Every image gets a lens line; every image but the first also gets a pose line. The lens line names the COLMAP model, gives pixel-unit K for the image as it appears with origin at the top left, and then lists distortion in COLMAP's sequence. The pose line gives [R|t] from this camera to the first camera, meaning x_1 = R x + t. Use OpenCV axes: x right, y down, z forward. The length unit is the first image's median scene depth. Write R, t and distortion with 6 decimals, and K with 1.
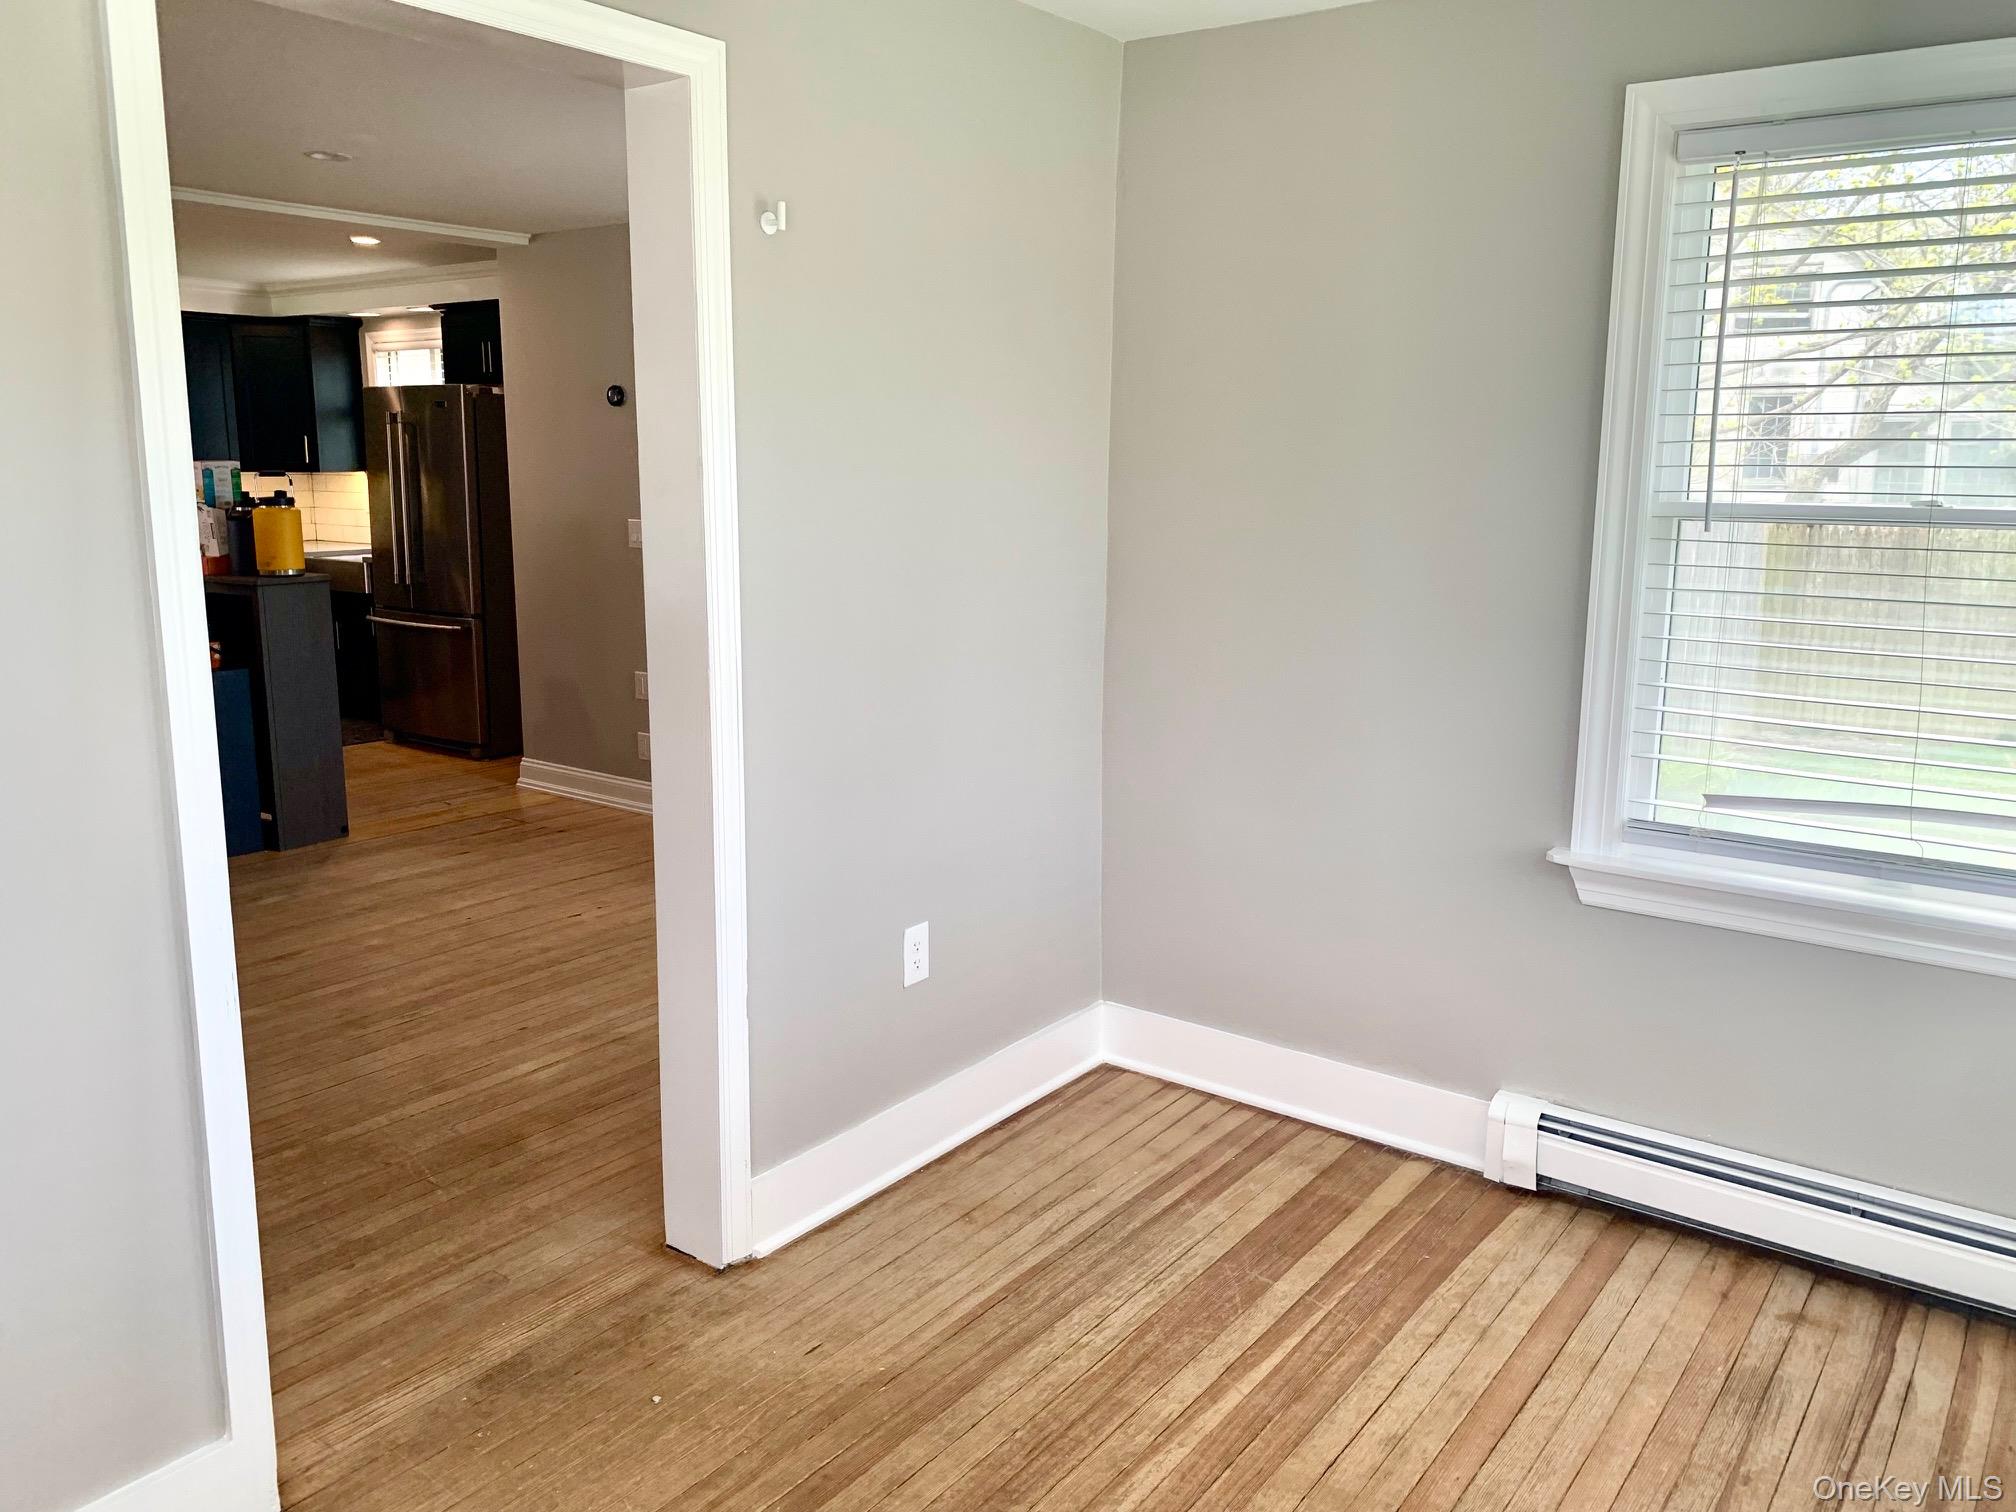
lens RADIAL K [[1562.9, 0, 1007.1], [0, 1562.9, 755.2], [0, 0, 1]] dist [0.017862, -0.007853]
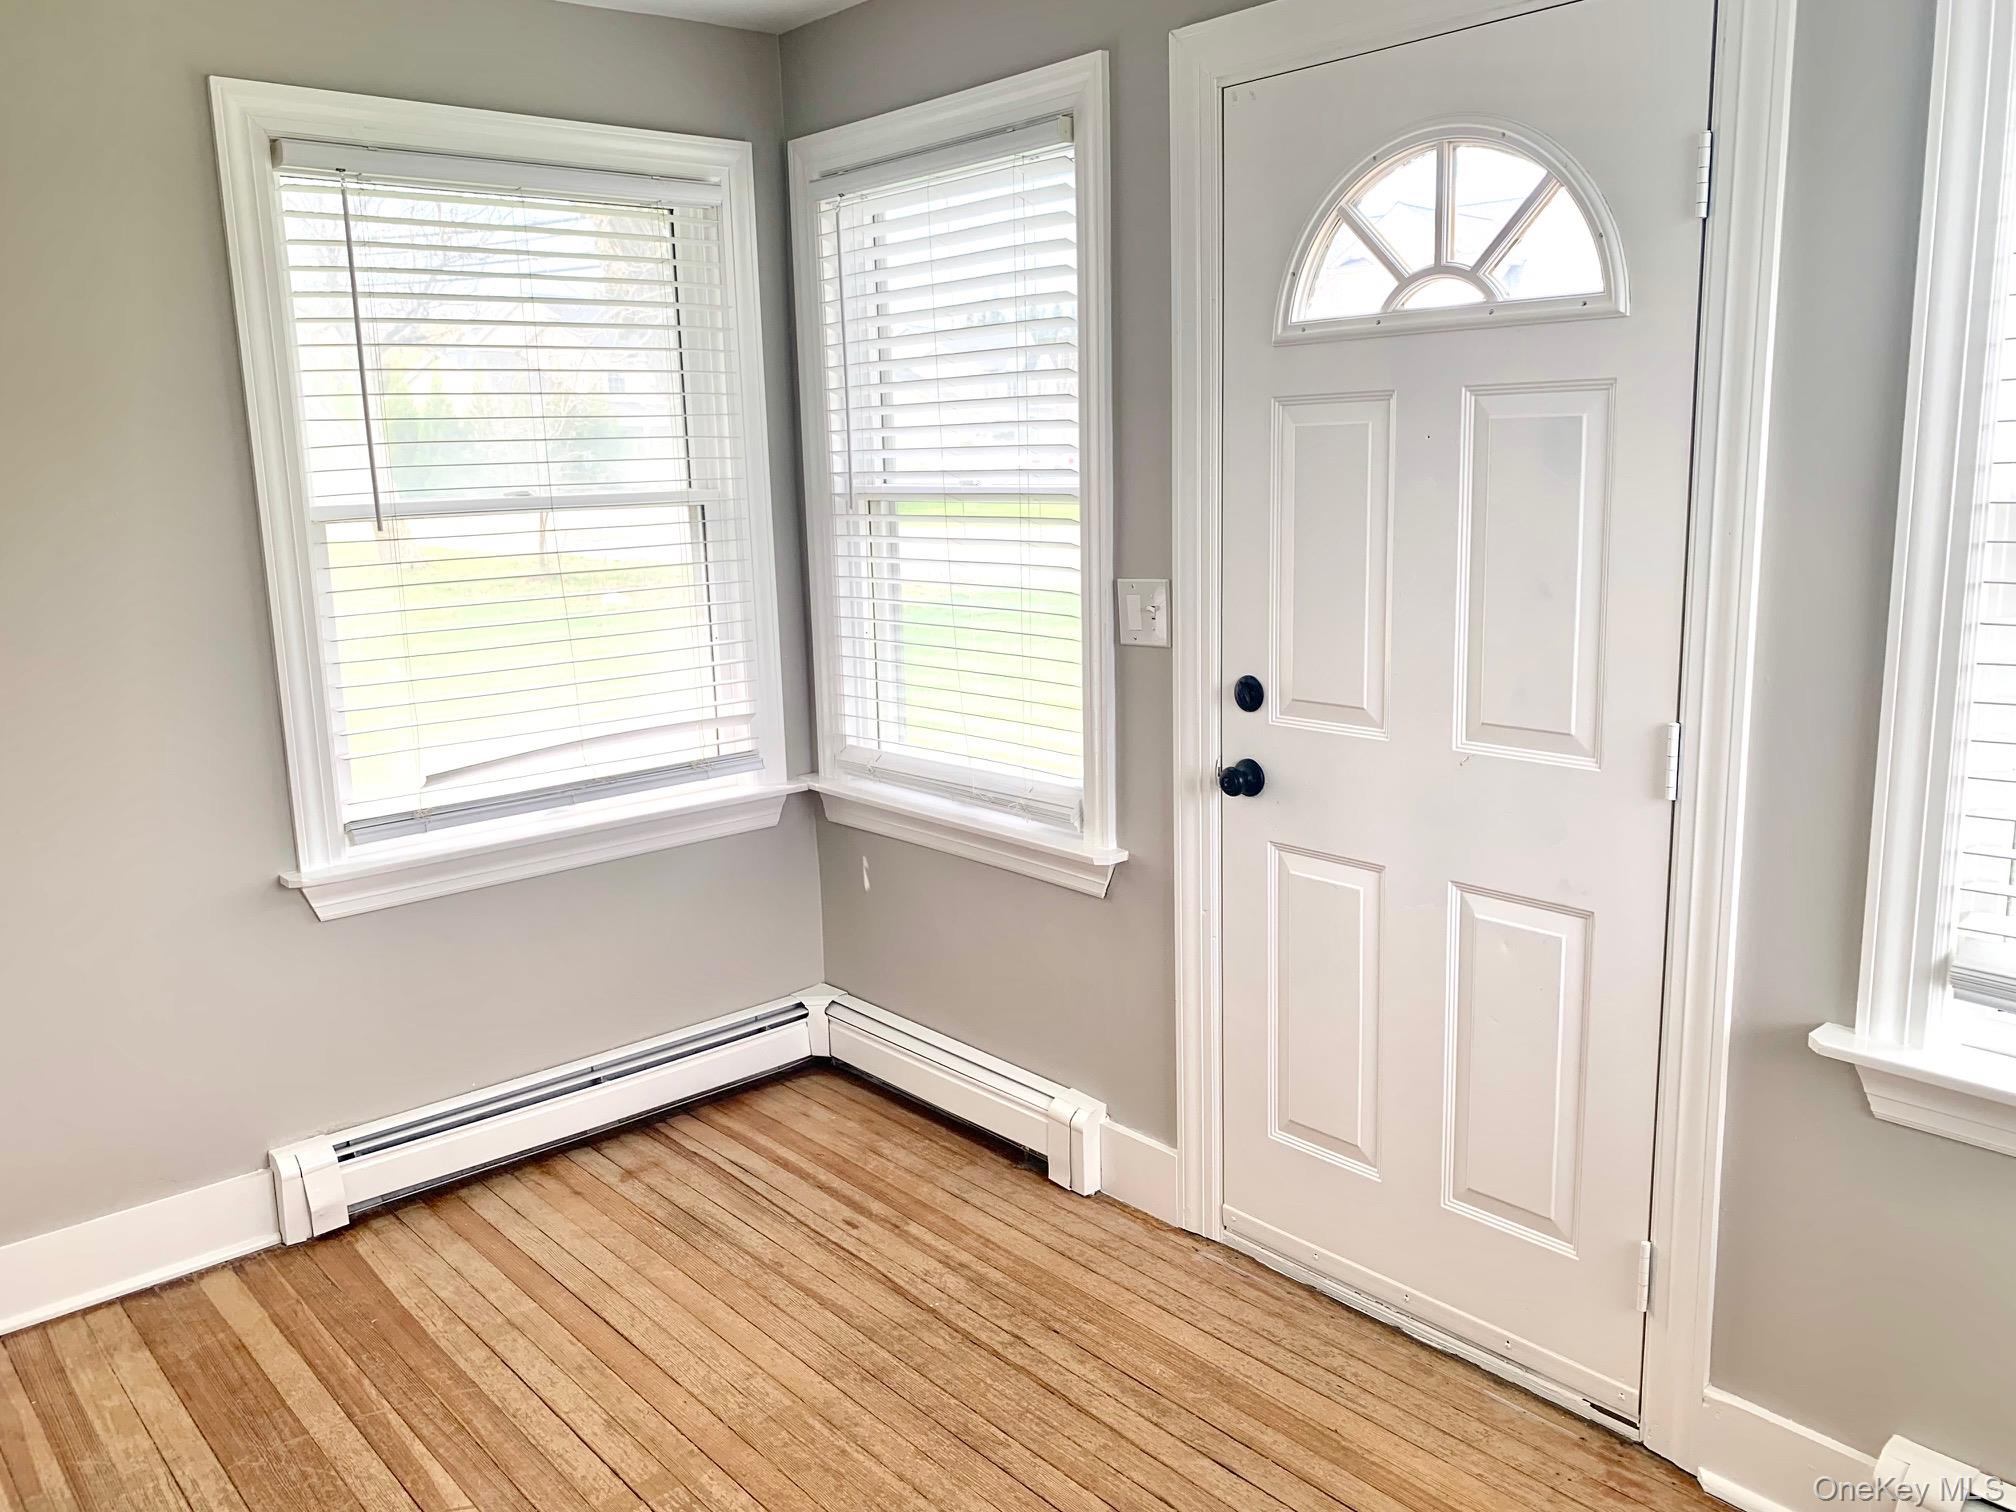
lens RADIAL K [[1562.9, 0, 1006.7], [0, 1562.9, 749.0], [0, 0, 1]] dist [0.017862, -0.007853]
pose [[0.216968, -0.203964, 0.954633, -0.487171], [0.217825, 0.963387, 0.156328, -0.073576], [-0.951565, 0.174025, 0.253453, 0.357265]]
